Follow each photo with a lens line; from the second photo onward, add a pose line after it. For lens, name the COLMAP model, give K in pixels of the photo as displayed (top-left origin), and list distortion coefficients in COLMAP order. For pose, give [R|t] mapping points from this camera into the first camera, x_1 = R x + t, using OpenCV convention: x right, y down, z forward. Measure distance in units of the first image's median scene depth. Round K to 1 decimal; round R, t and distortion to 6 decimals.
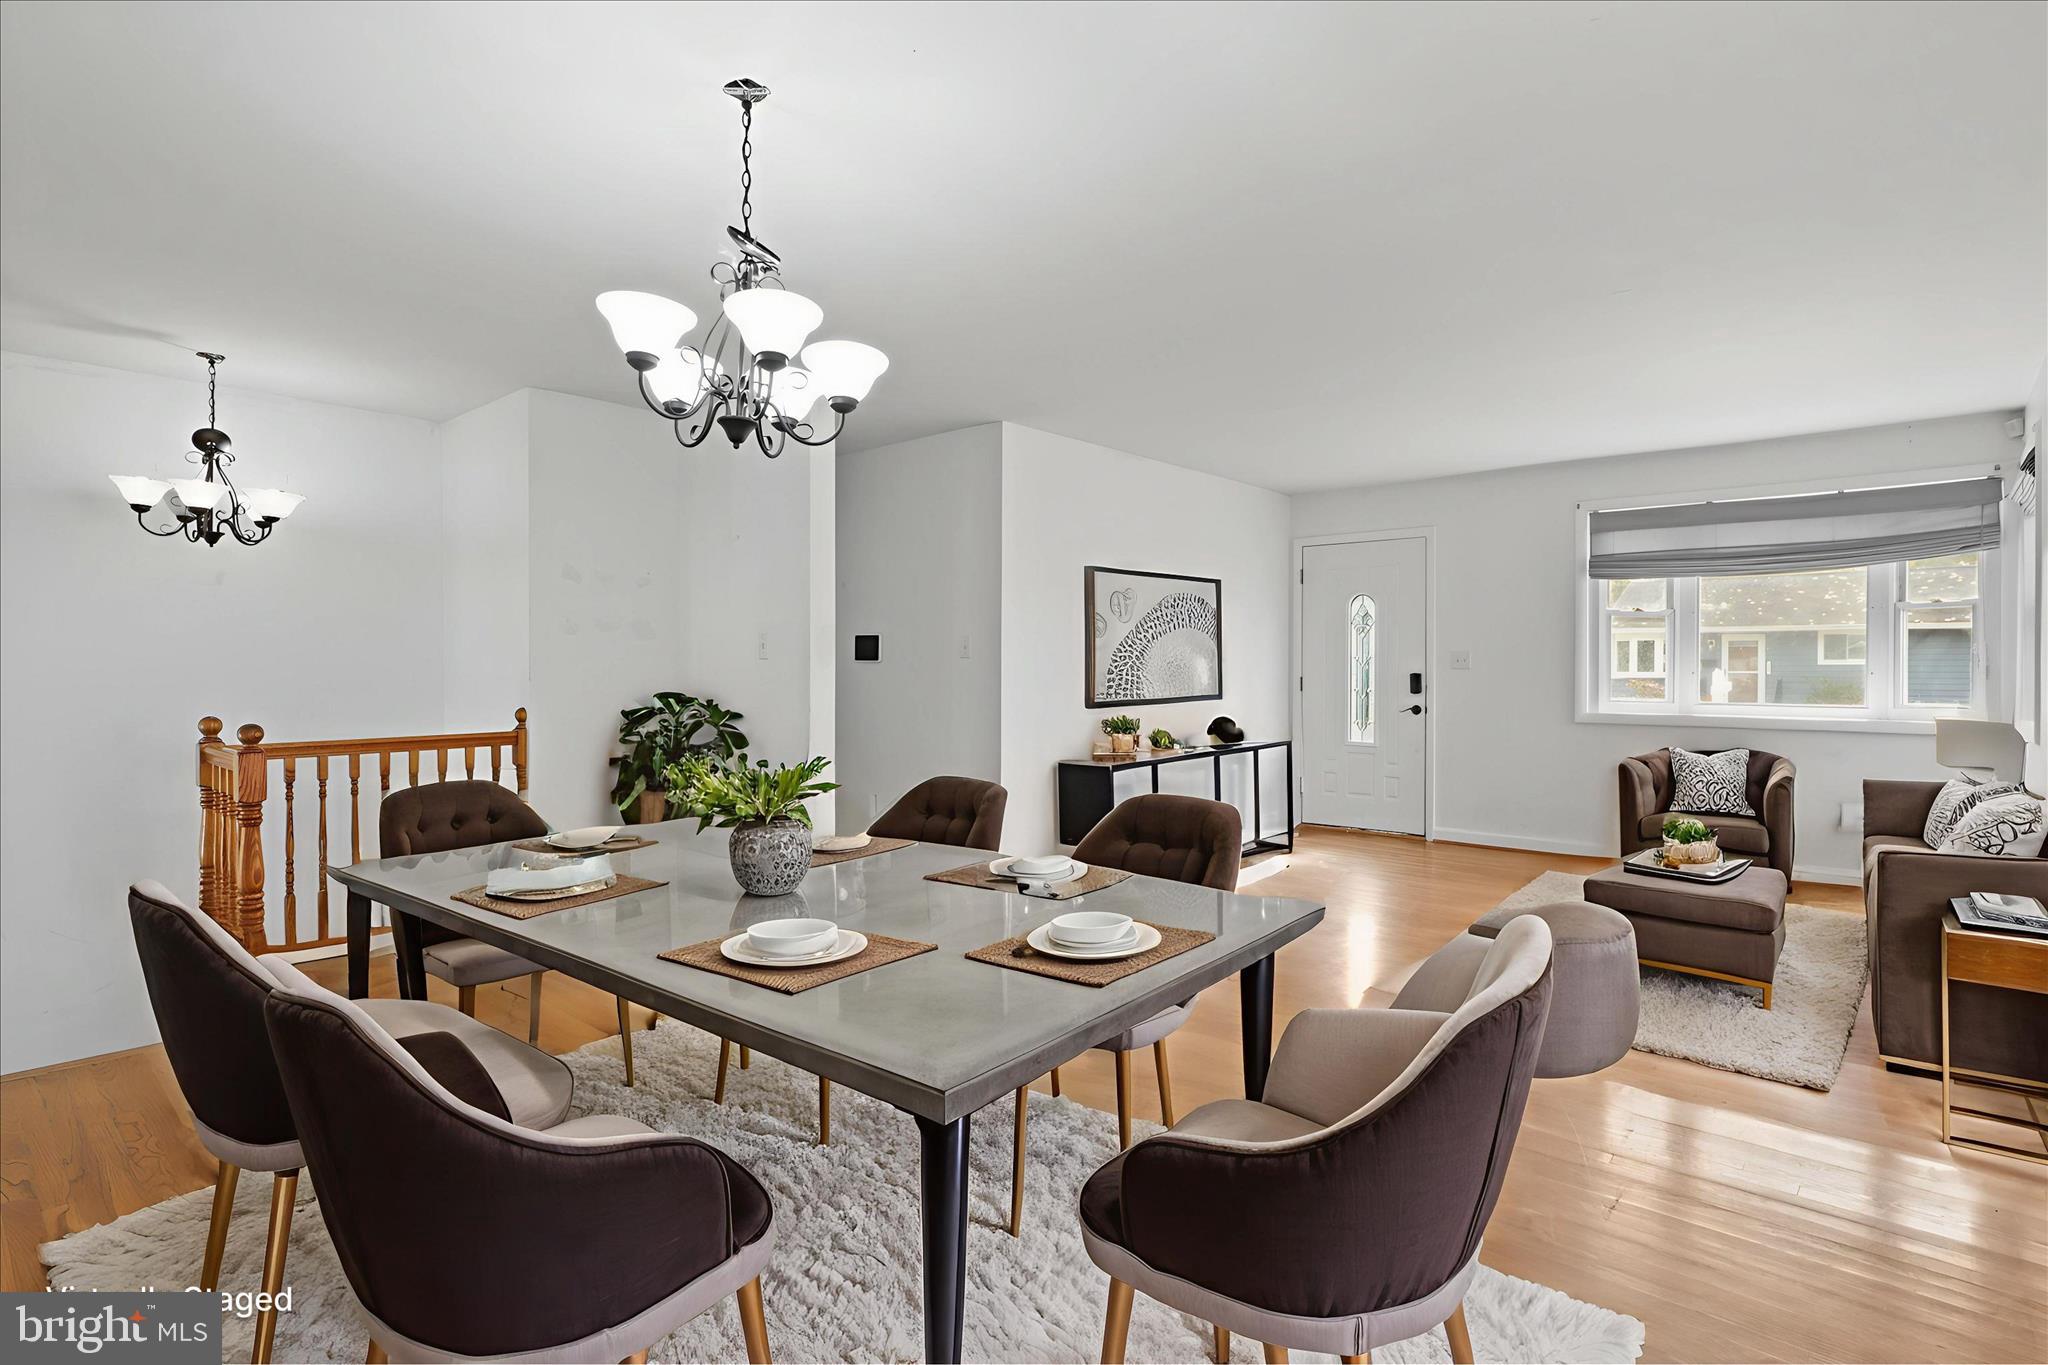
lens RADIAL K [[1010.9, 0, 1033.2], [0, 1010.9, 675.9], [0, 0, 1]] dist [-0.017342, 0.009680]
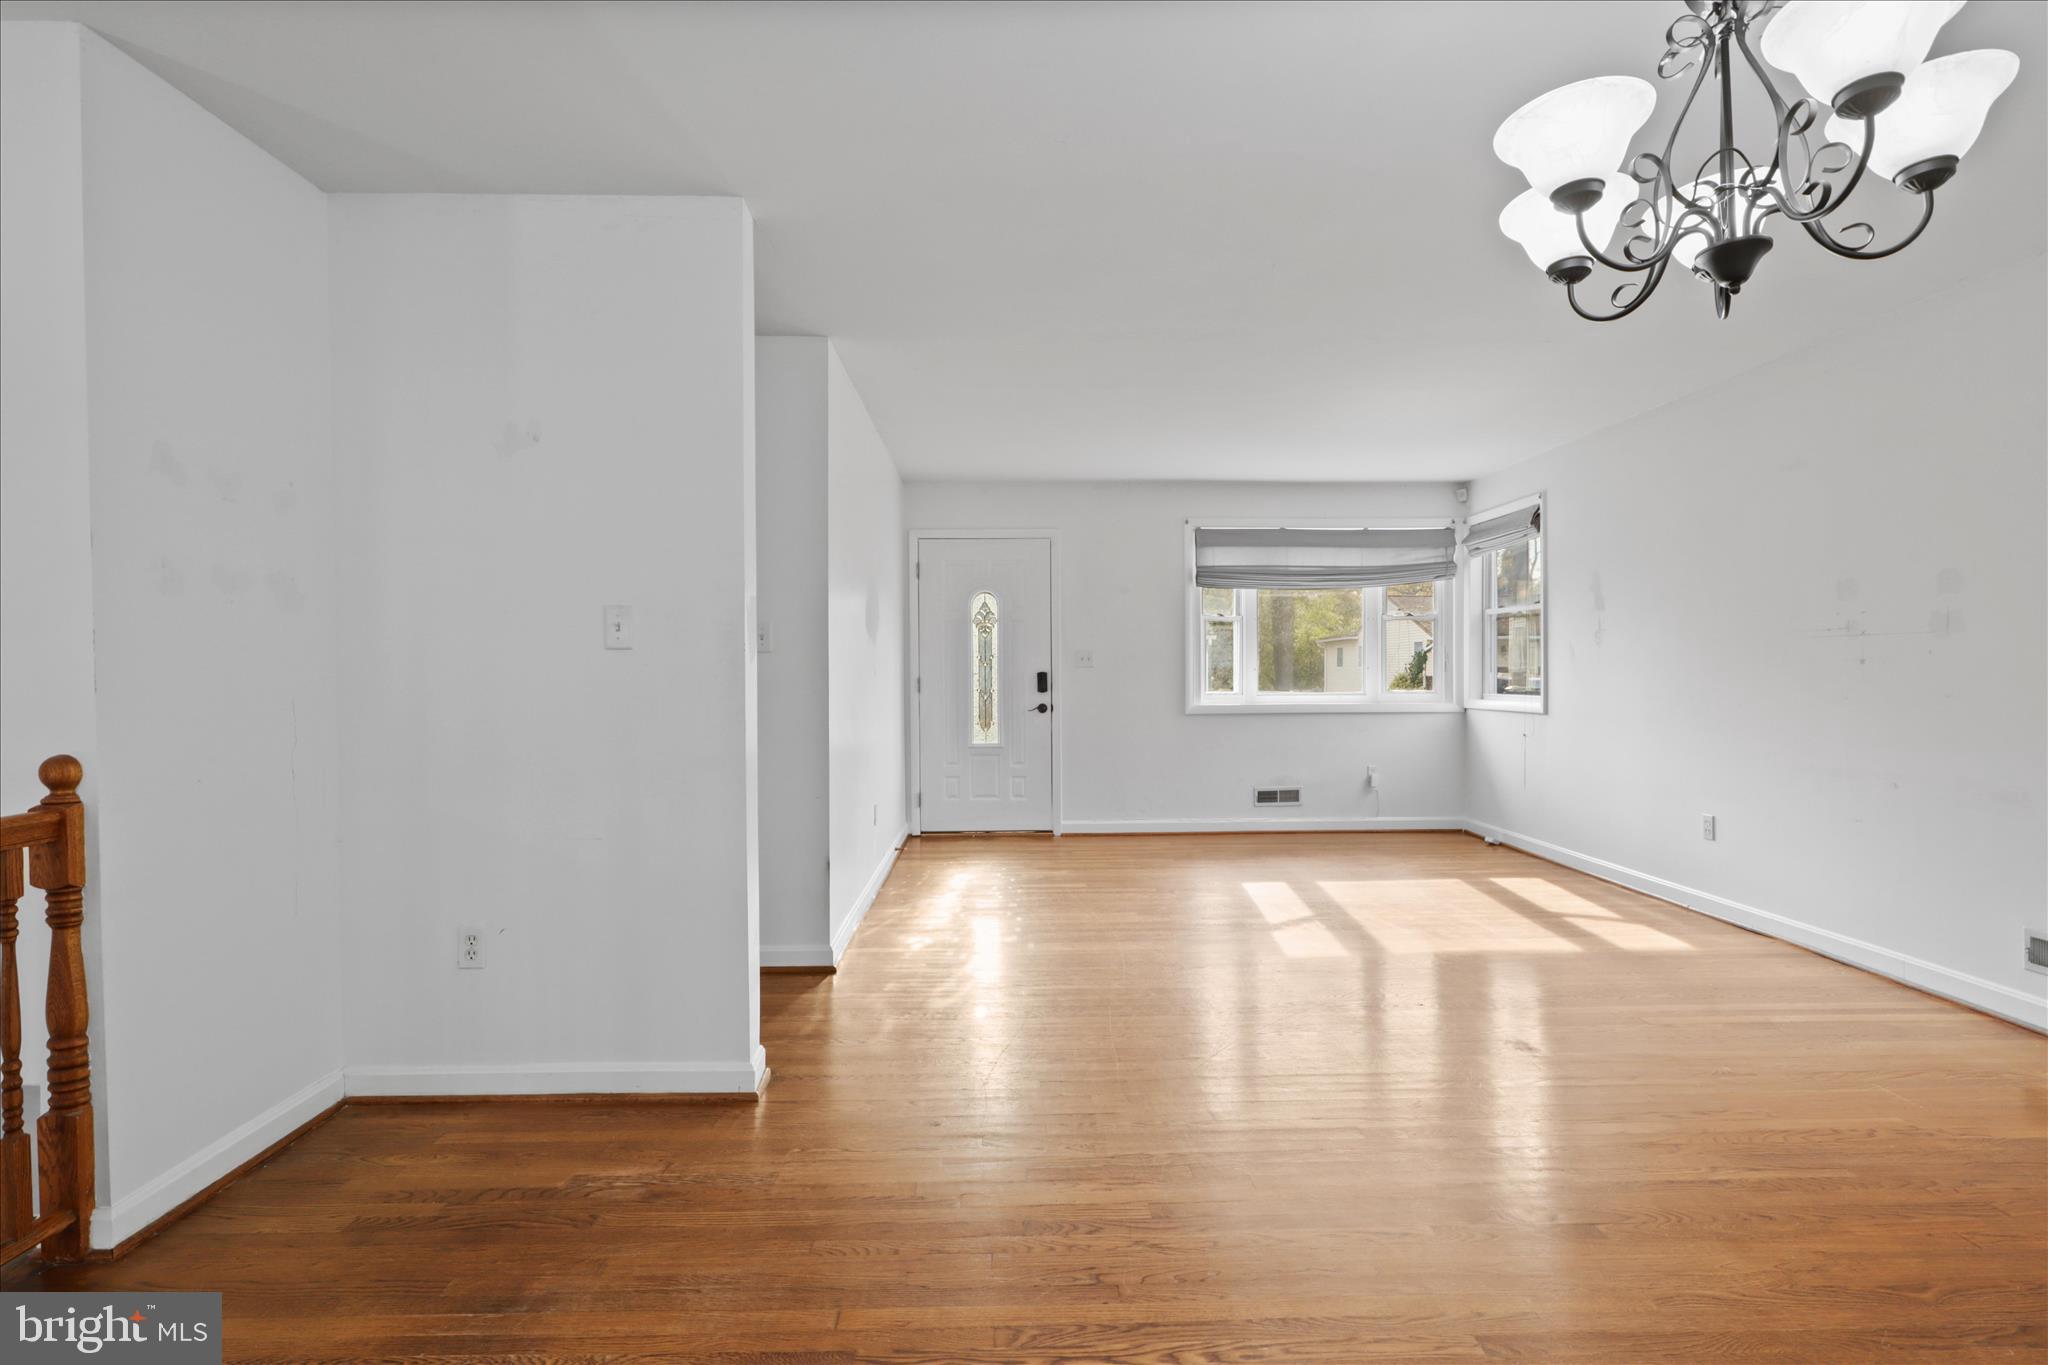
lens RADIAL K [[1010.9, 0, 1033.2], [0, 1010.9, 675.9], [0, 0, 1]] dist [-0.017342, 0.009680]
pose [[0.749774, -0.008593, 0.661638, -0.332947], [0.011167, 0.999938, 0.000332, 0.000862], [-0.661599, 0.007140, 0.749823, 0.270336]]
